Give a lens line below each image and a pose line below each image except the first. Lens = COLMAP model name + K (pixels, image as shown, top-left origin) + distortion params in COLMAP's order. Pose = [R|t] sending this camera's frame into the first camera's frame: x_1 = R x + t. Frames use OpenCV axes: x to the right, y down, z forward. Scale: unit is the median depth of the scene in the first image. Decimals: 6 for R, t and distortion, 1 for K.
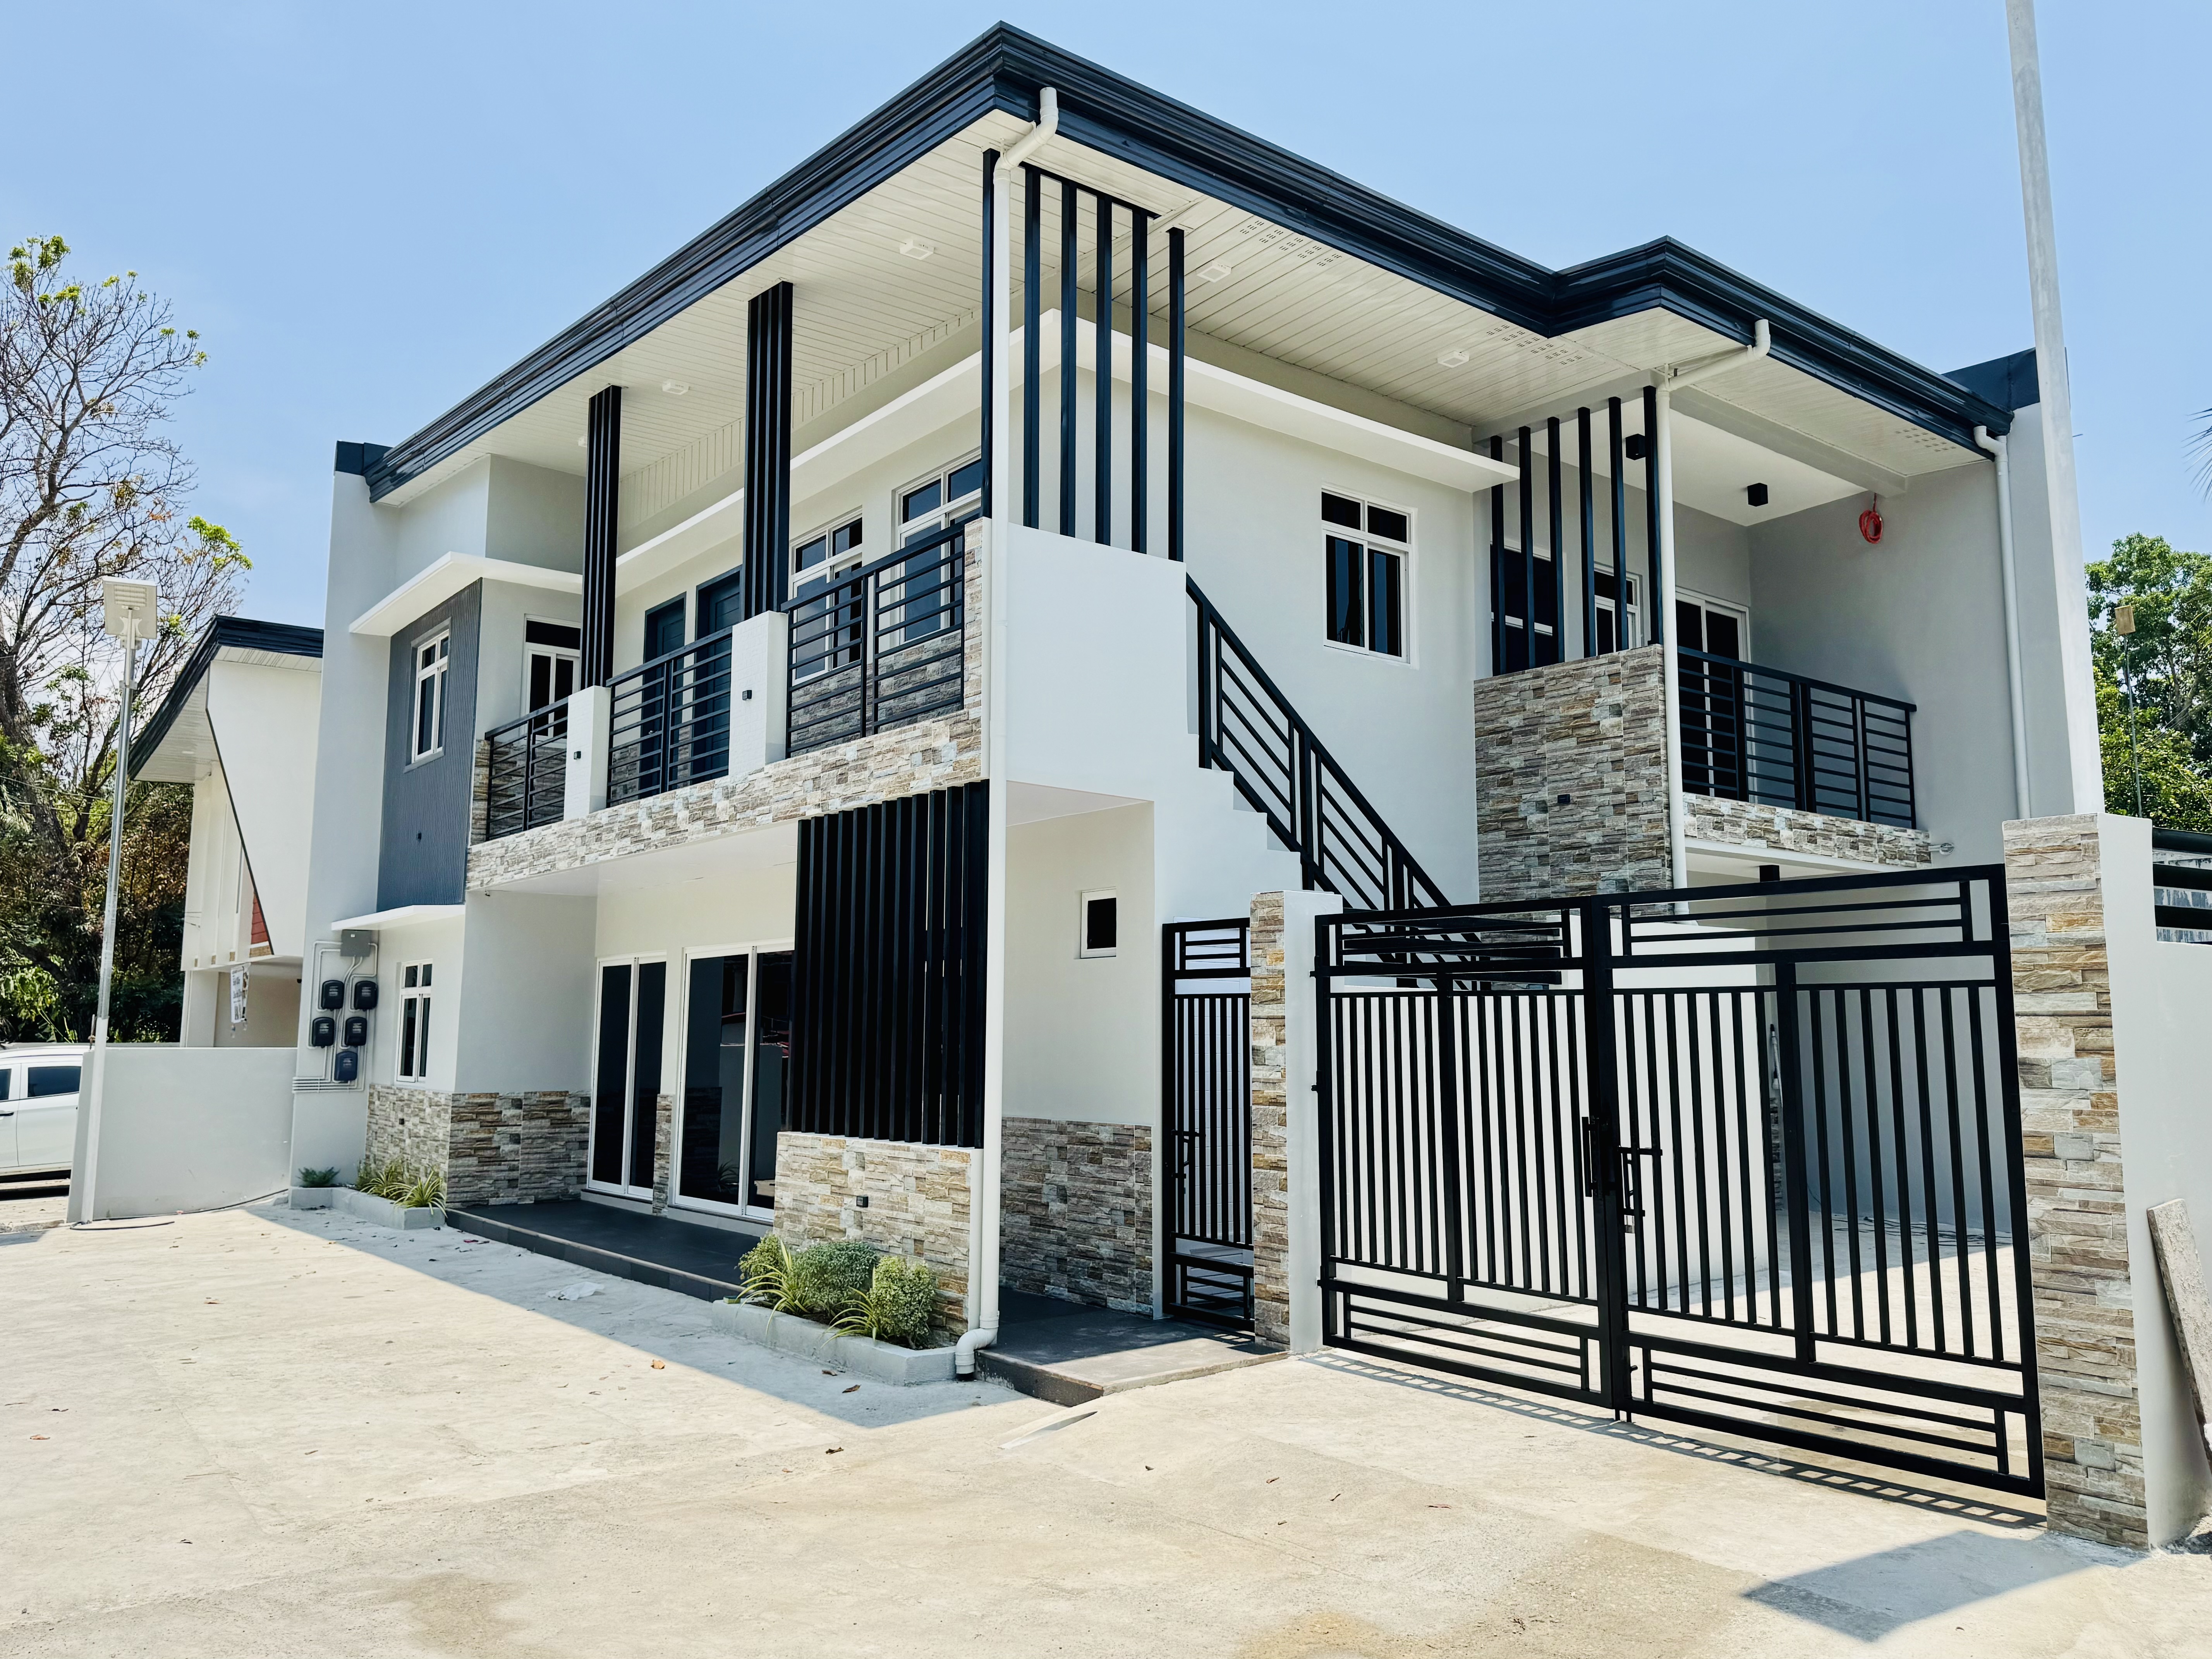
lens RADIAL K [[1635.5, 0, 1105.7], [0, 1635.5, 809.1], [0, 0, 1]] dist [0.051316, -0.031416]
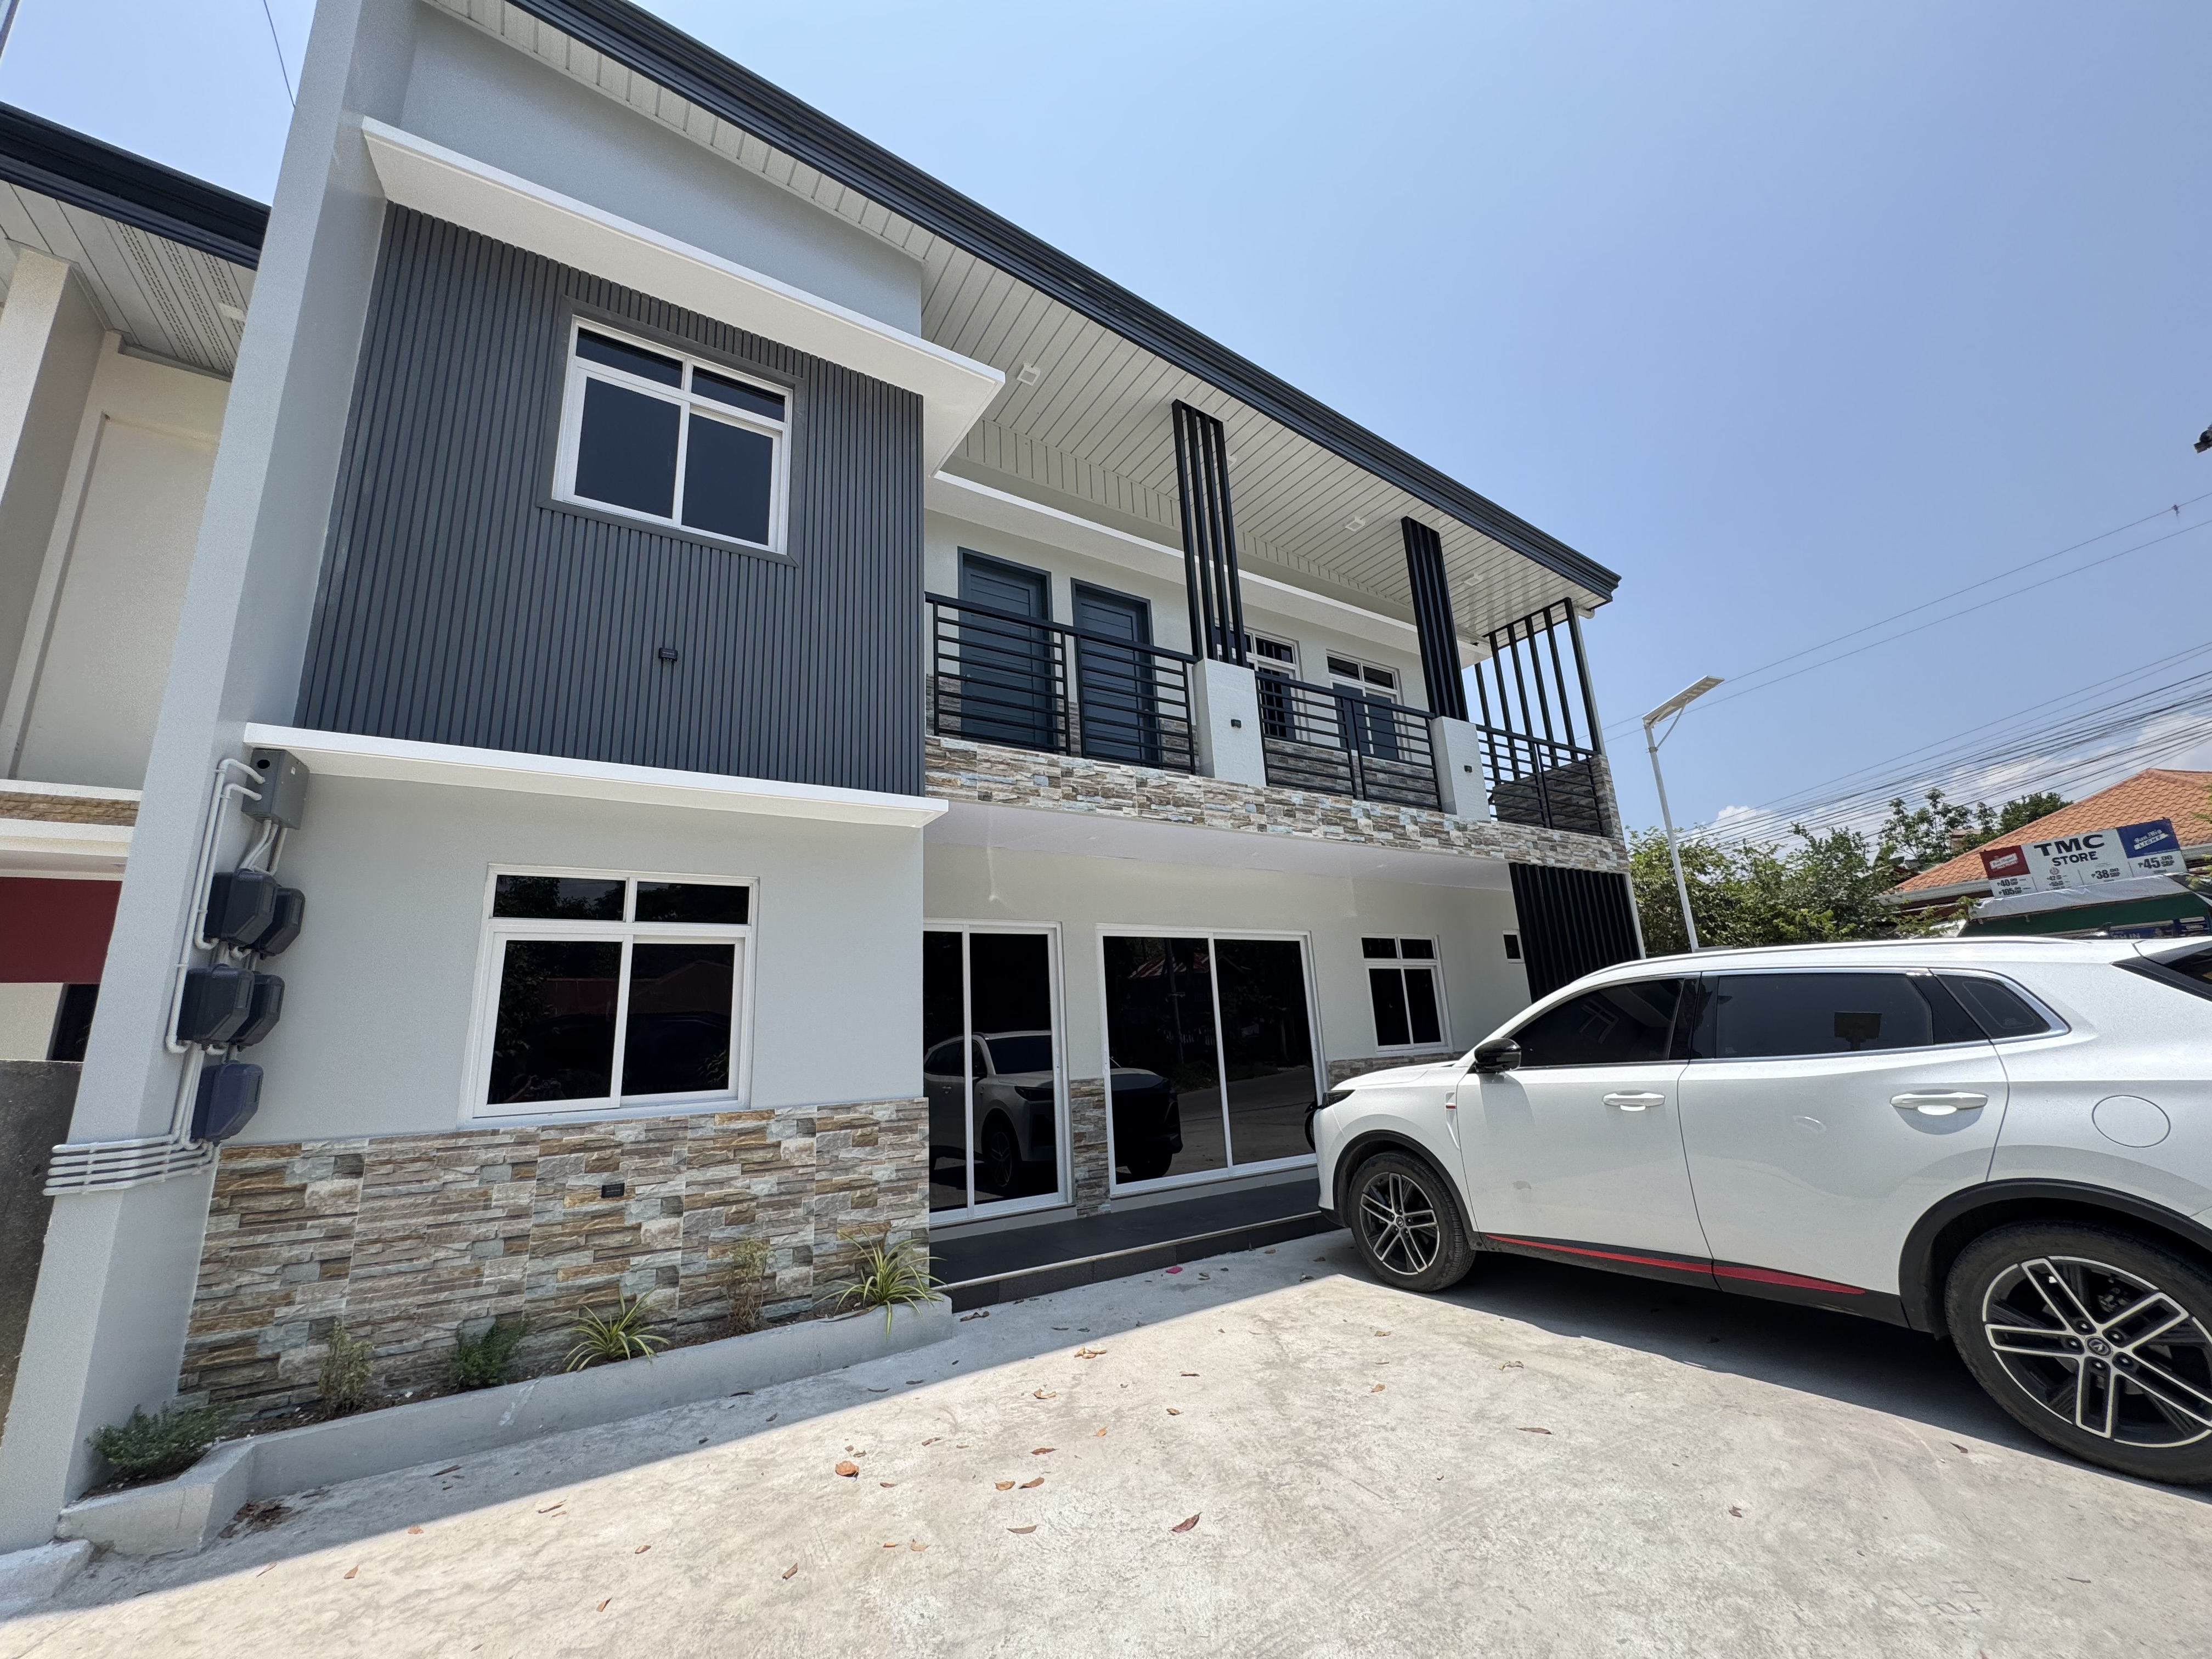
lens RADIAL K [[889.5, 0, 1109.4], [0, 889.5, 825.8], [0, 0, 1]] dist [-0.003791, 0.000555]
pose [[0.091911, 0.235076, 0.967621, -0.943276], [-0.085596, 0.970003, -0.227525, 0.179292], [-0.992081, -0.061912, 0.109276, 1.134565]]
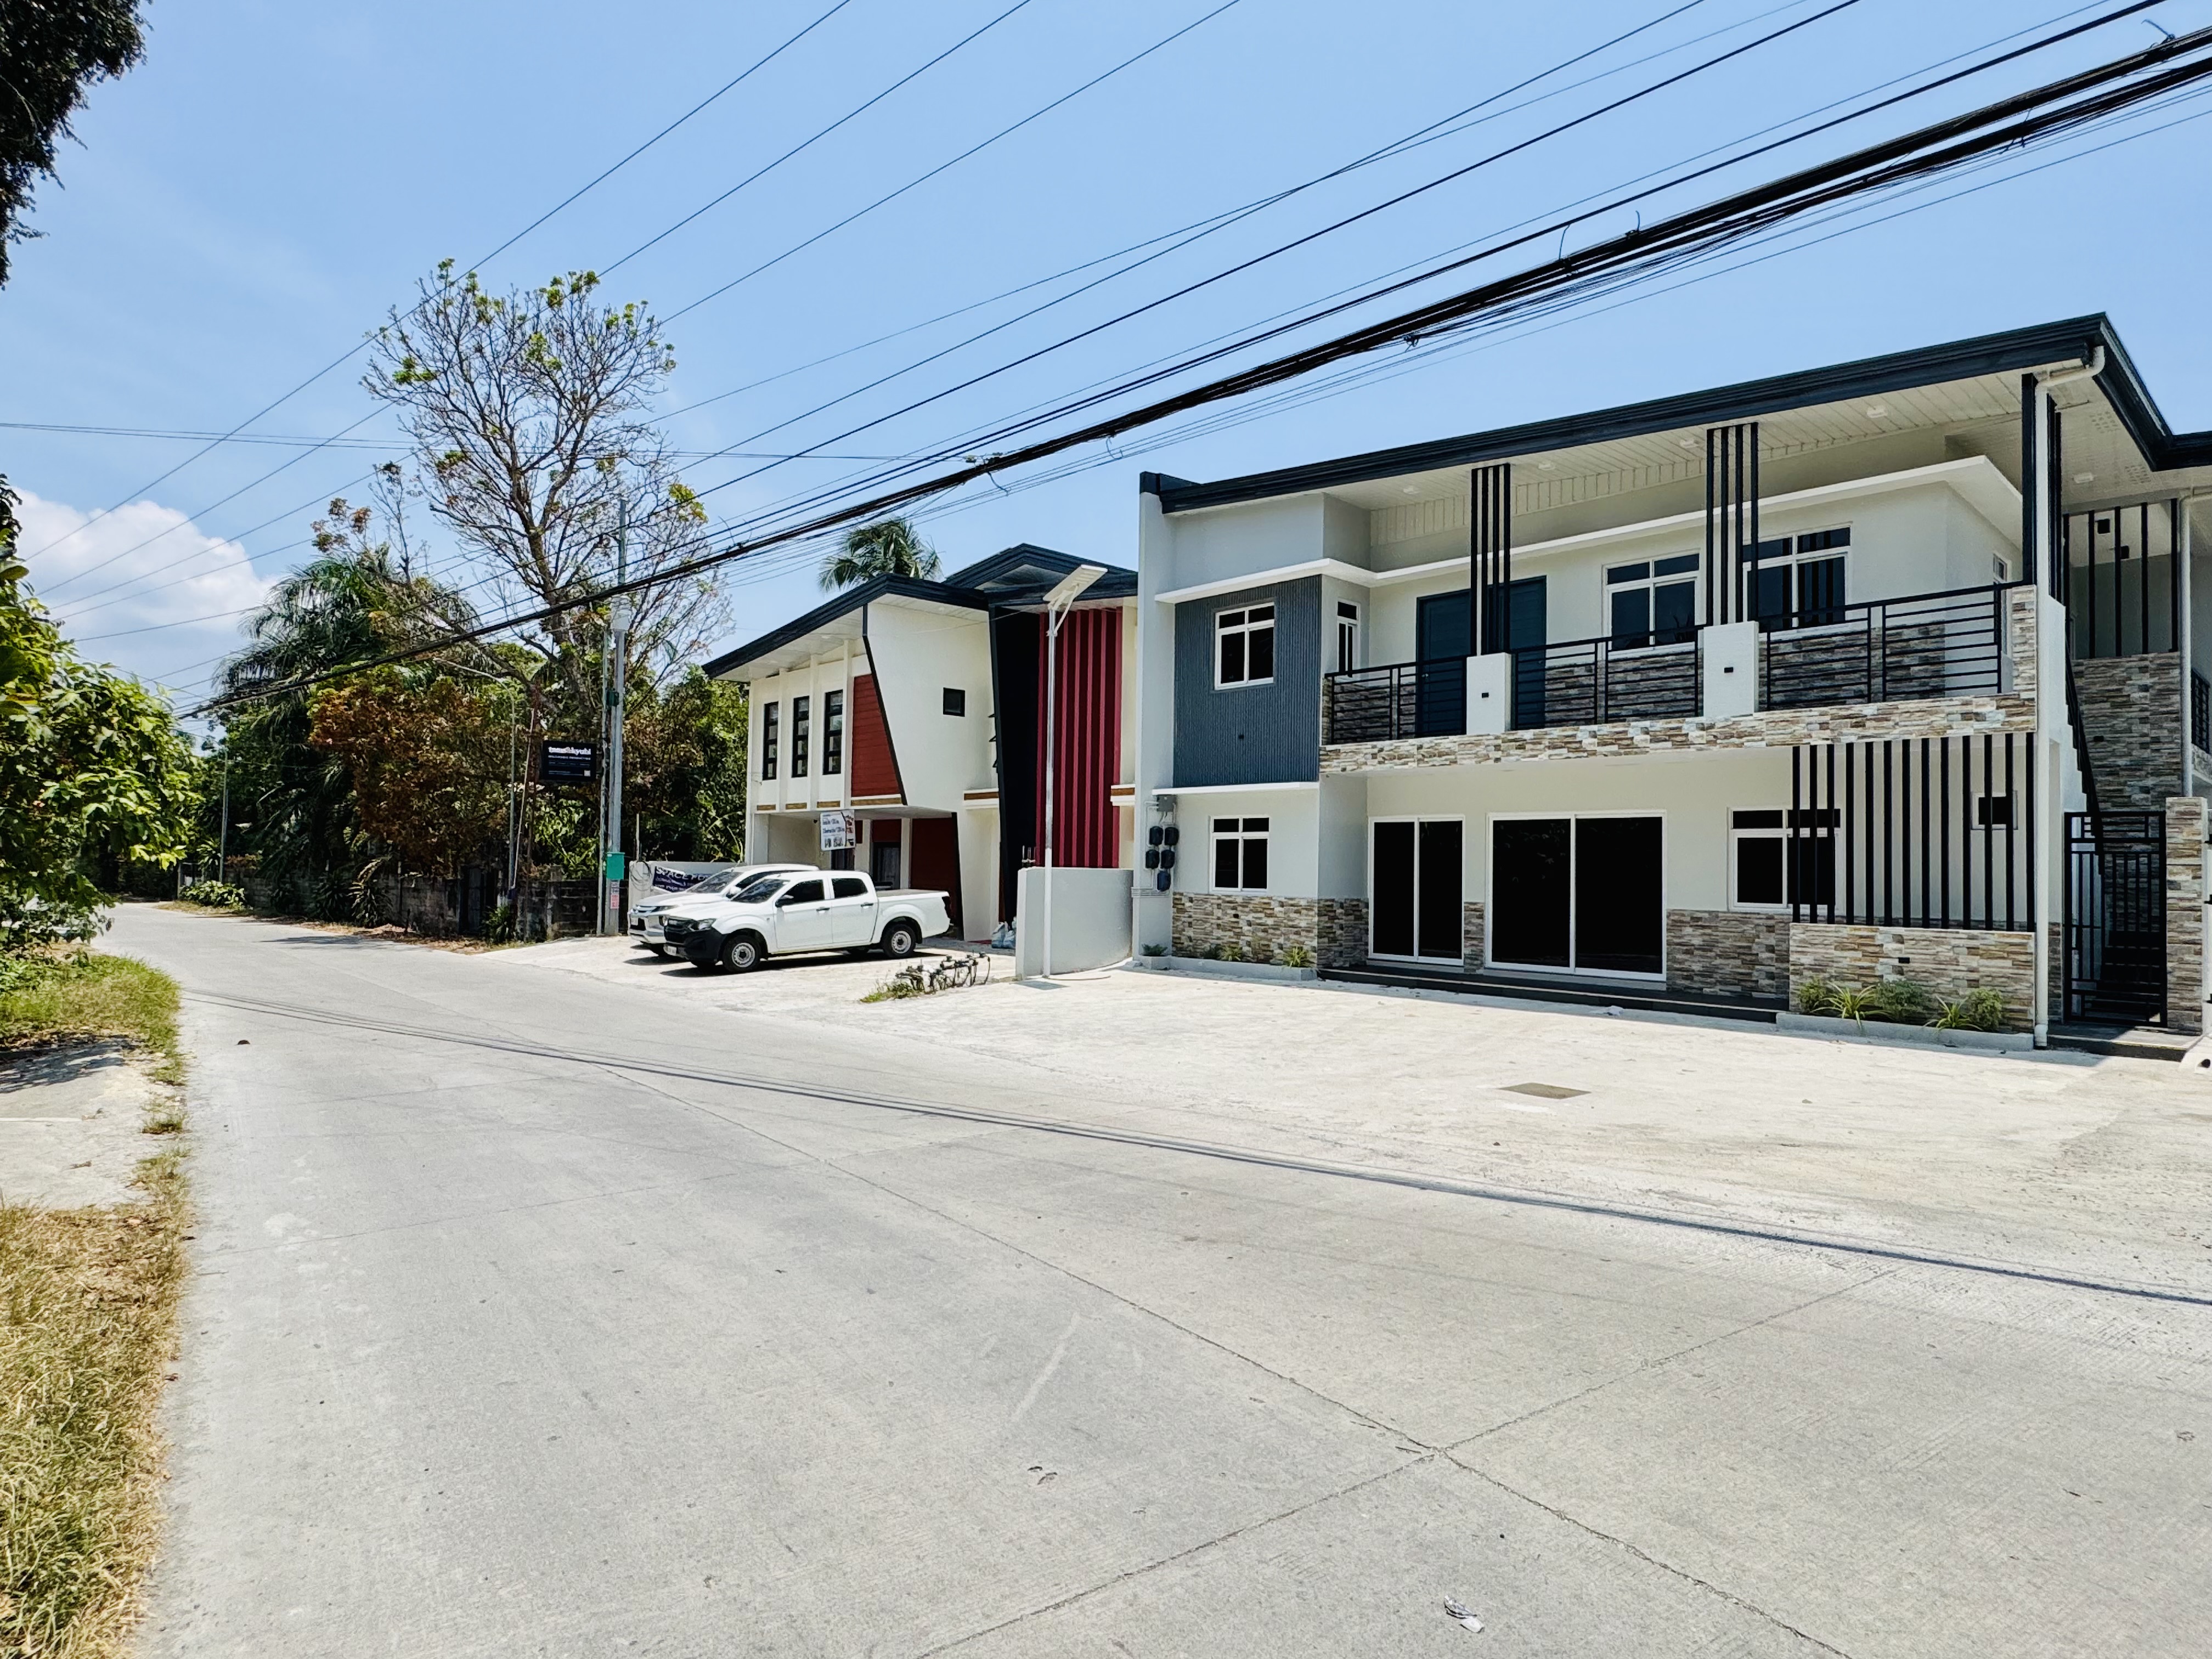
lens RADIAL K [[1205.0, 0, 1112.9], [0, 1205.0, 831.3], [0, 0, 1]] dist [-0.002686, 0.001858]
pose [[0.995995, 0.015053, 0.088135, -0.883199], [-0.024634, 0.993775, 0.108650, -0.021422], [-0.085950, -0.110386, 0.990165, -0.182720]]
